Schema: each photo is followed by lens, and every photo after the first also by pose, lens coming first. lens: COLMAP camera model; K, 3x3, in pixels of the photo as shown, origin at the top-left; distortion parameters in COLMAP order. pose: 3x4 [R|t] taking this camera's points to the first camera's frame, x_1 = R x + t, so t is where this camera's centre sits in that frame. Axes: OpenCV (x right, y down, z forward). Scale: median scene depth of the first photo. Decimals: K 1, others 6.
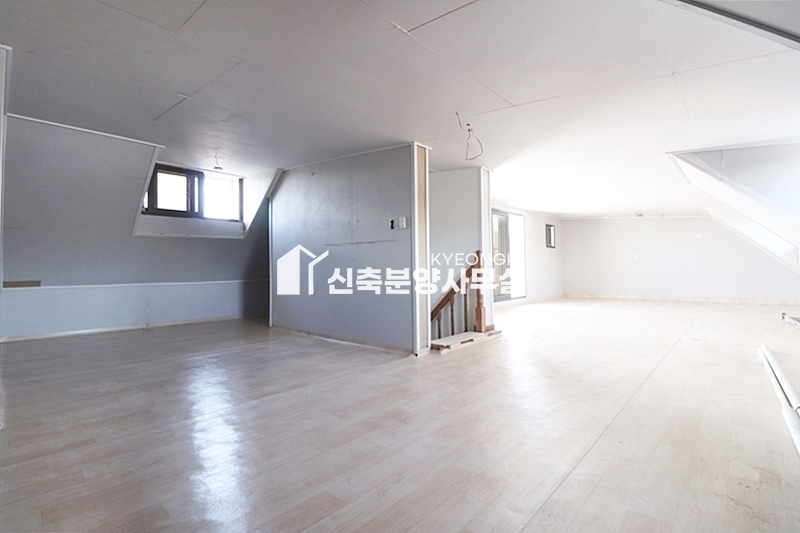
lens RADIAL K [[370.6, 0, 404.2], [0, 370.6, 264.8], [0, 0, 1]] dist [-0.009046, -0.005217]
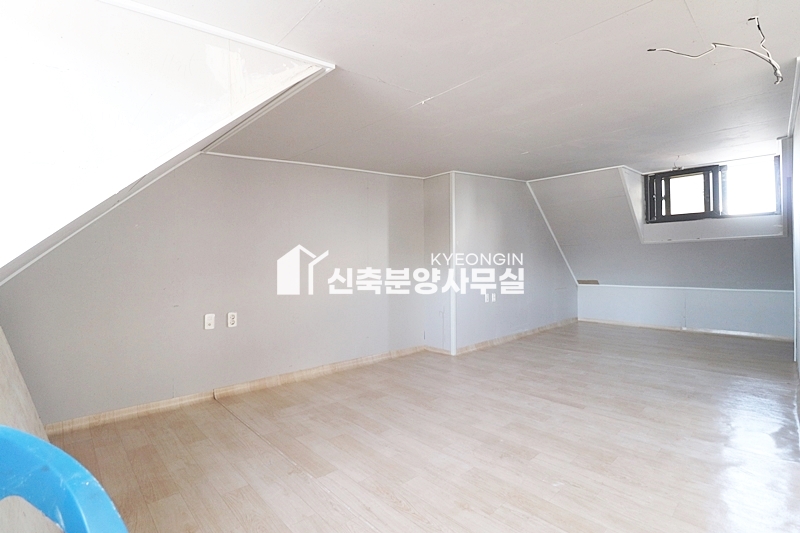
lens RADIAL K [[370.6, 0, 399.9], [0, 370.6, 264.3], [0, 0, 1]] dist [-0.009046, -0.005217]
pose [[-0.070607, 0.010640, -0.997447, 0.599156], [0.015165, 0.999839, 0.009592, -0.056637], [0.997389, -0.014449, -0.070757, 0.491000]]
